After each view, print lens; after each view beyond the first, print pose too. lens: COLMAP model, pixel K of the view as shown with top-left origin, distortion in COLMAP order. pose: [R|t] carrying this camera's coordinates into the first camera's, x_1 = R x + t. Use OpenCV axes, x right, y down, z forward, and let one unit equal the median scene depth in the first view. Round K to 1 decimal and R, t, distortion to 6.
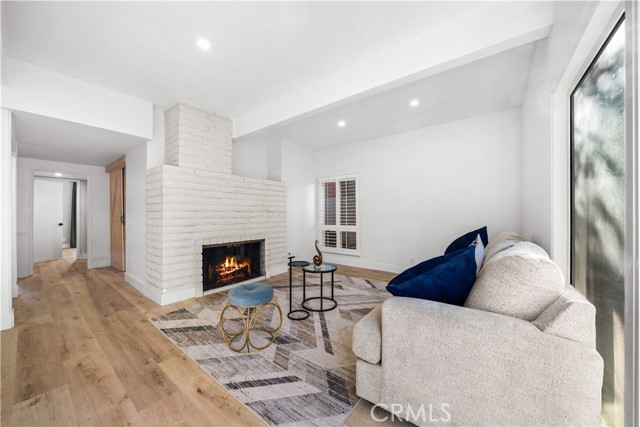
lens RADIAL K [[238.1, 0, 321.6], [0, 238.1, 216.2], [0, 0, 1]] dist [0.000398, -0.000029]
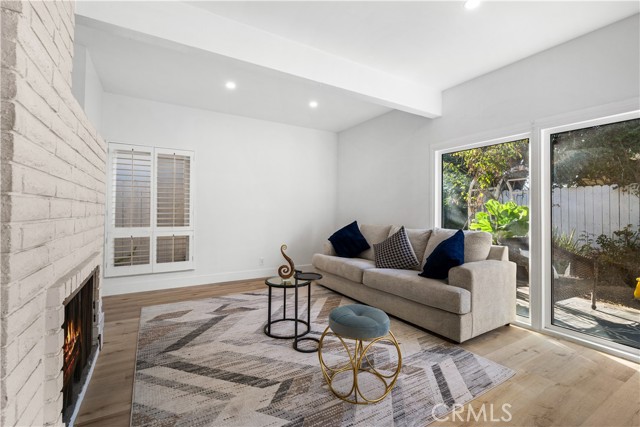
lens RADIAL K [[284.7, 0, 321.2], [0, 284.7, 209.5], [0, 0, 1]] dist [-0.004373, -0.000561]
pose [[0.342588, 0.020217, 0.939268, -0.588025], [-0.004965, 0.999793, -0.019709, 0.004937], [-0.939473, 0.002089, 0.342617, 0.413625]]
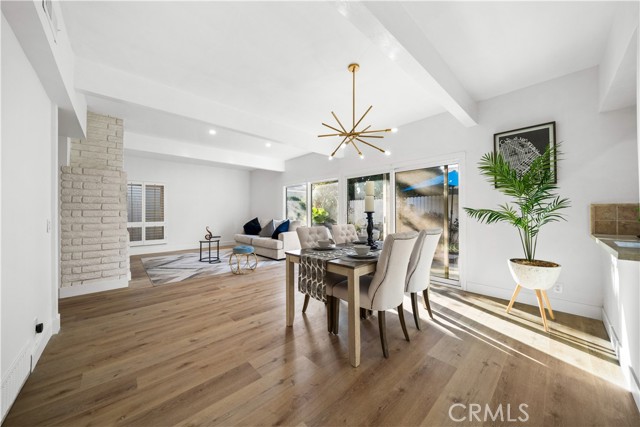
lens RADIAL K [[216.8, 0, 323.1], [0, 216.8, 210.8], [0, 0, 1]] dist [0.001816, 0.000068]
pose [[0.125364, 0.010428, 0.992056, -1.144355], [0.008722, 0.999895, -0.011612, 0.000526], [-0.992072, 0.010109, 0.125260, -0.075895]]
